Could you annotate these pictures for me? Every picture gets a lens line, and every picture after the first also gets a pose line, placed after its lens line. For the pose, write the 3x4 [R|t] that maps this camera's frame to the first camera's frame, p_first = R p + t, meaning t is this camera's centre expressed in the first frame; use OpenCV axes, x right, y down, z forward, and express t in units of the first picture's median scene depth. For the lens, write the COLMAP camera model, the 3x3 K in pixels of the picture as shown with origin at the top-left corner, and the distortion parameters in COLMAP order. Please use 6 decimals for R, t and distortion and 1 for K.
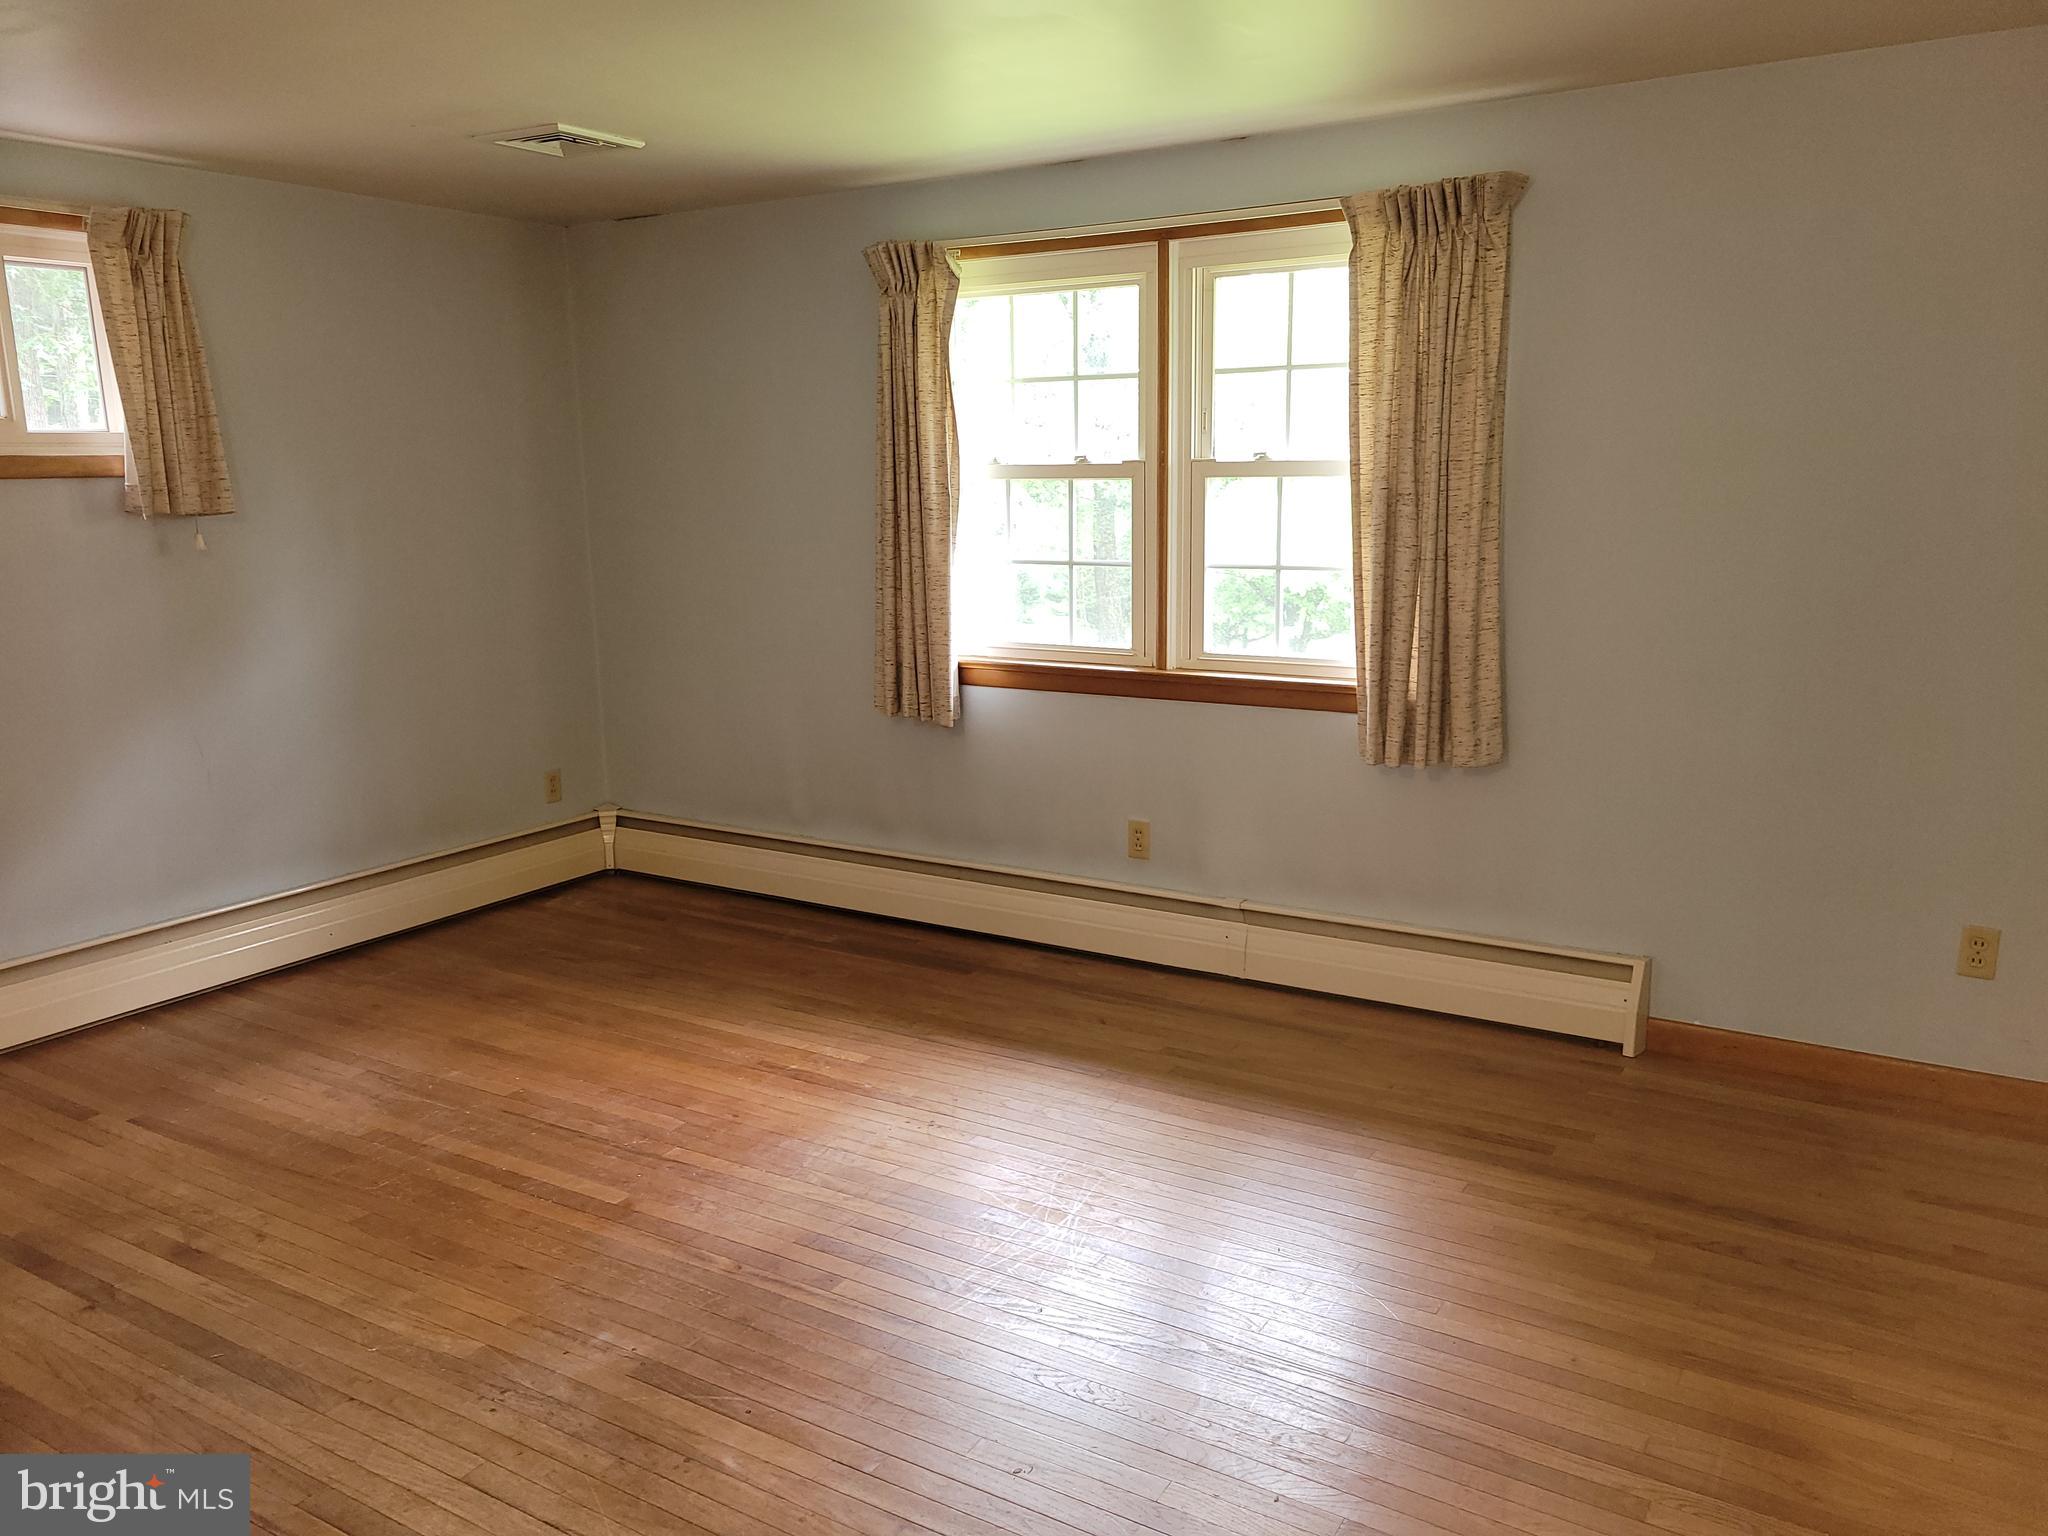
lens RADIAL K [[1554.5, 0, 1017.3], [0, 1554.5, 757.5], [0, 0, 1]] dist [0.082098, -0.002804]
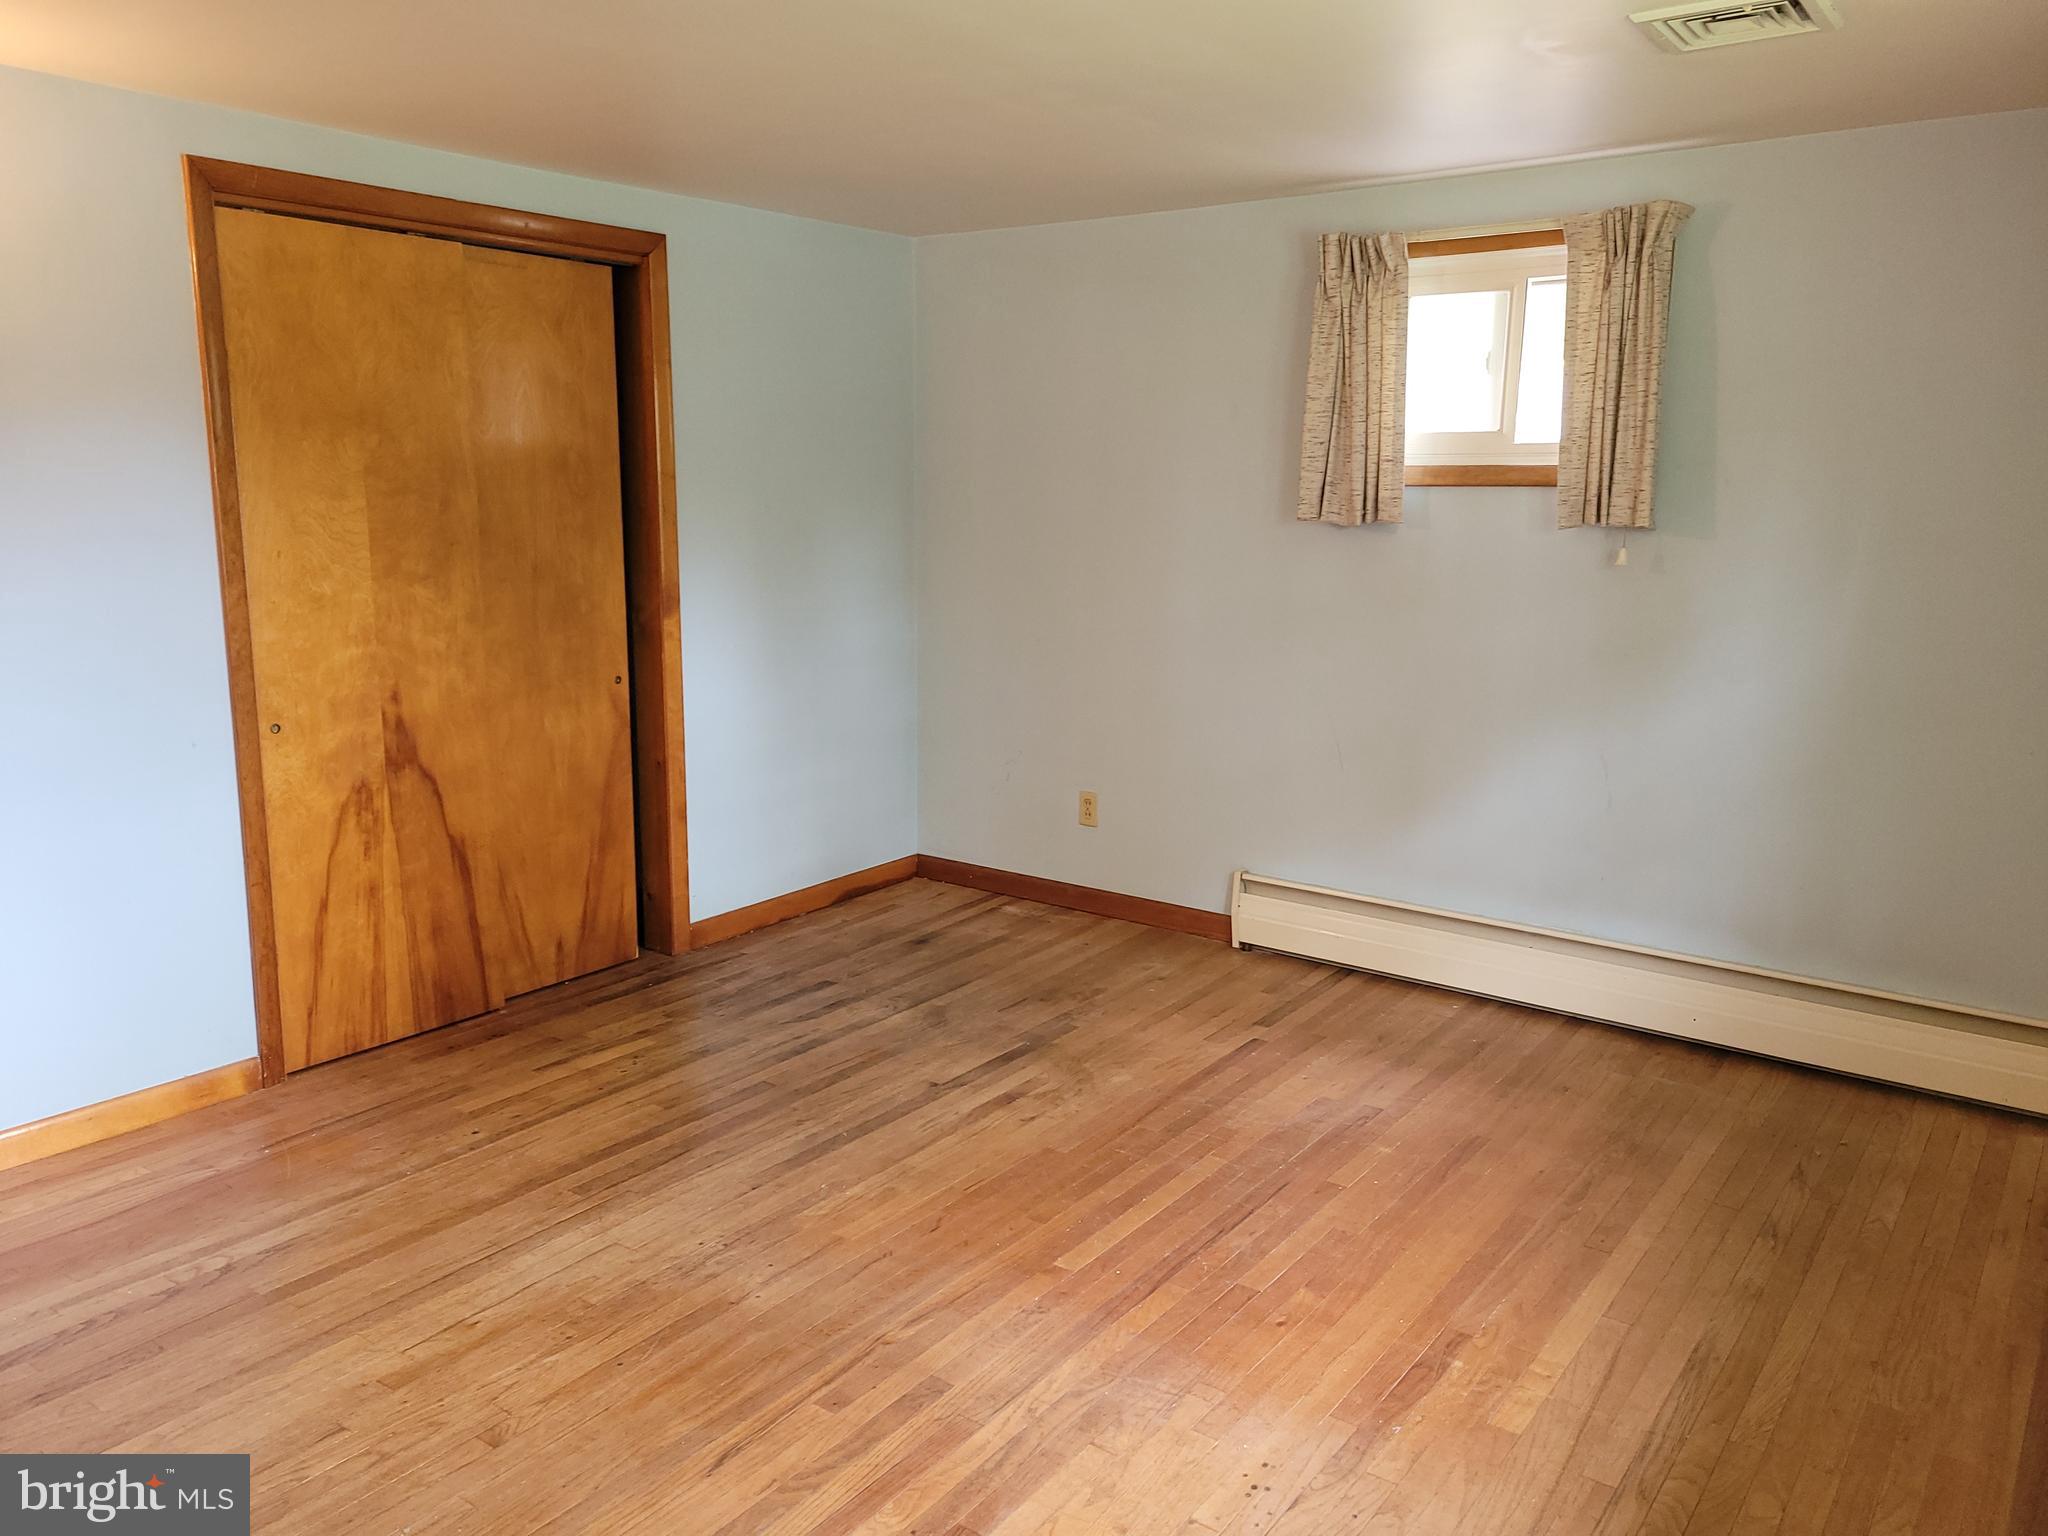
lens RADIAL K [[1554.5, 0, 1017.3], [0, 1554.5, 757.5], [0, 0, 1]] dist [0.082098, -0.002804]
pose [[-0.077630, 0.198004, -0.977122, 0.503062], [-0.192947, 0.958567, 0.209573, -0.165932], [0.978133, 0.204802, -0.036210, 0.796402]]
